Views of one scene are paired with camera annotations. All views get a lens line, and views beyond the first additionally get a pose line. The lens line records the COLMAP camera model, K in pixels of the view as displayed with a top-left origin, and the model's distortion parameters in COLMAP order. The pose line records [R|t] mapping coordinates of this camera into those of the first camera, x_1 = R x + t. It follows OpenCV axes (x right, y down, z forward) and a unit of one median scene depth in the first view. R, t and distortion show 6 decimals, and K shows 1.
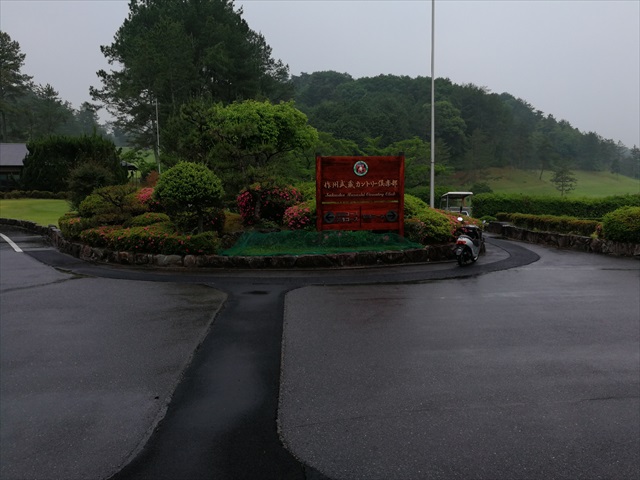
lens RADIAL K [[515.7, 0, 319.5], [0, 515.7, 237.4], [0, 0, 1]] dist [0.035481, -0.054387]
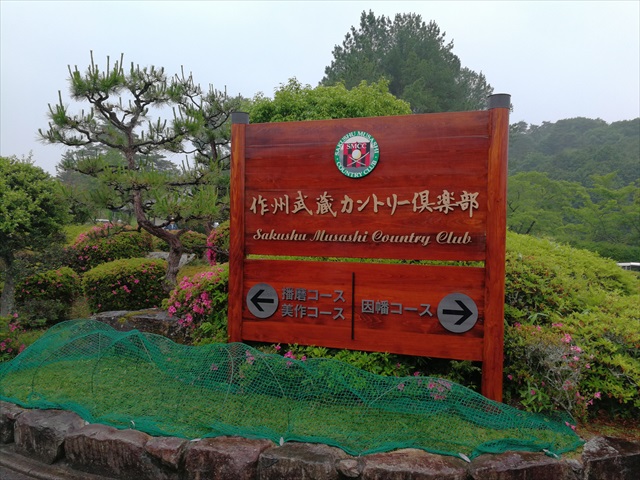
lens RADIAL K [[515.7, 0, 316.9], [0, 515.7, 243.2], [0, 0, 1]] dist [0.035481, -0.054387]
pose [[0.901019, 0.034161, -0.432432, 0.037833], [-0.075995, 0.993908, -0.079826, -0.010066], [0.427071, 0.104788, 0.898126, 0.136826]]
